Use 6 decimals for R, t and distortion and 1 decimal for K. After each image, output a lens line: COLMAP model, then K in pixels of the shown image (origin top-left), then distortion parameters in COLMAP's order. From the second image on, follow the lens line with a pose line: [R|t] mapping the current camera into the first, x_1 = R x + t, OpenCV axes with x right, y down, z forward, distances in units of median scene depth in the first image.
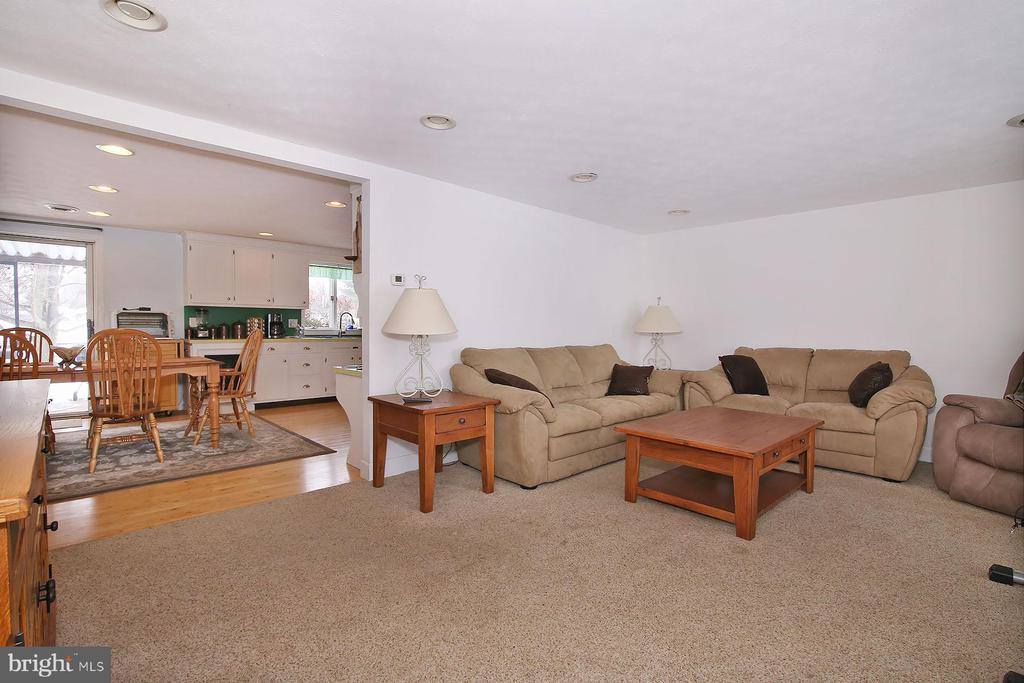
lens RADIAL K [[482.2, 0, 513.1], [0, 482.2, 324.8], [0, 0, 1]] dist [0.000770, 0.000091]
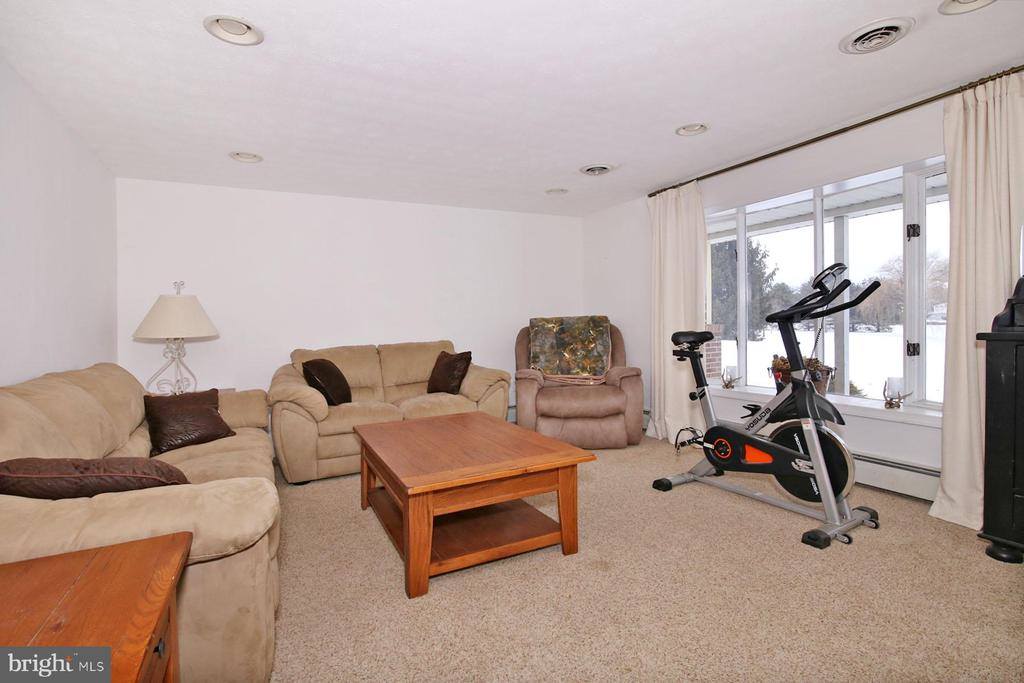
lens RADIAL K [[482.2, 0, 513.1], [0, 482.2, 324.8], [0, 0, 1]] dist [0.000770, 0.000091]
pose [[0.284975, -0.021308, 0.958298, -0.238703], [0.033746, 0.999356, 0.012186, 0.008514], [-0.957941, 0.028866, 0.285510, 0.523476]]
